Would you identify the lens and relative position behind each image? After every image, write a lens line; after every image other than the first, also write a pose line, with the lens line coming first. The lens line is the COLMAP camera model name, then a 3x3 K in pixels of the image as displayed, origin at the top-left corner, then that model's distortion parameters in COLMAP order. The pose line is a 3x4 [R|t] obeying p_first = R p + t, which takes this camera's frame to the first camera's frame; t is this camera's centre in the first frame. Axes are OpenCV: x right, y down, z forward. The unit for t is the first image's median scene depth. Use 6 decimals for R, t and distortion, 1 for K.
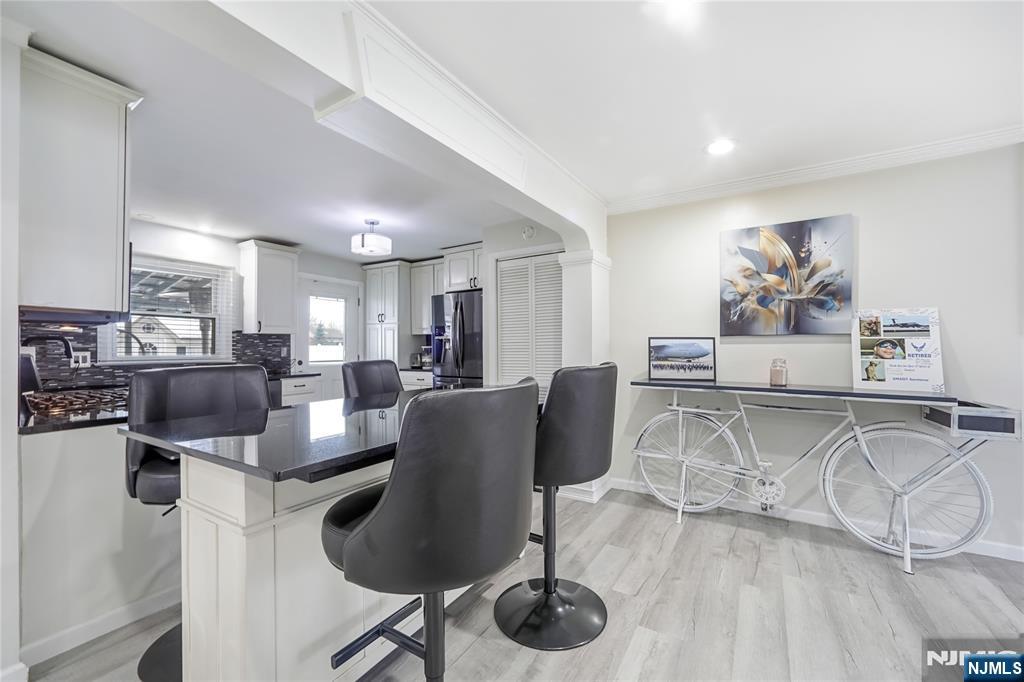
lens RADIAL K [[412.4, 0, 512.6], [0, 412.4, 344.5], [0, 0, 1]] dist [-0.002064, 0.000124]
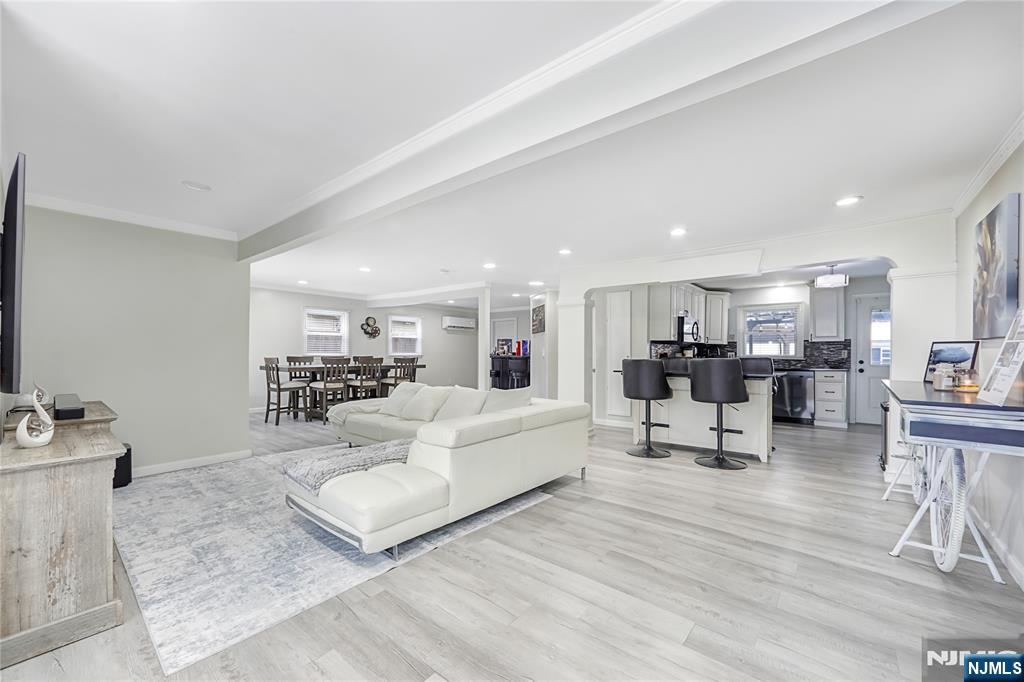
lens RADIAL K [[412.4, 0, 514.8], [0, 412.4, 348.4], [0, 0, 1]] dist [-0.002064, 0.000124]
pose [[-0.120845, -0.002672, -0.992668, 1.323735], [0.004575, 0.999984, -0.003249, -0.001850], [0.992661, -0.004934, -0.120831, 0.073663]]
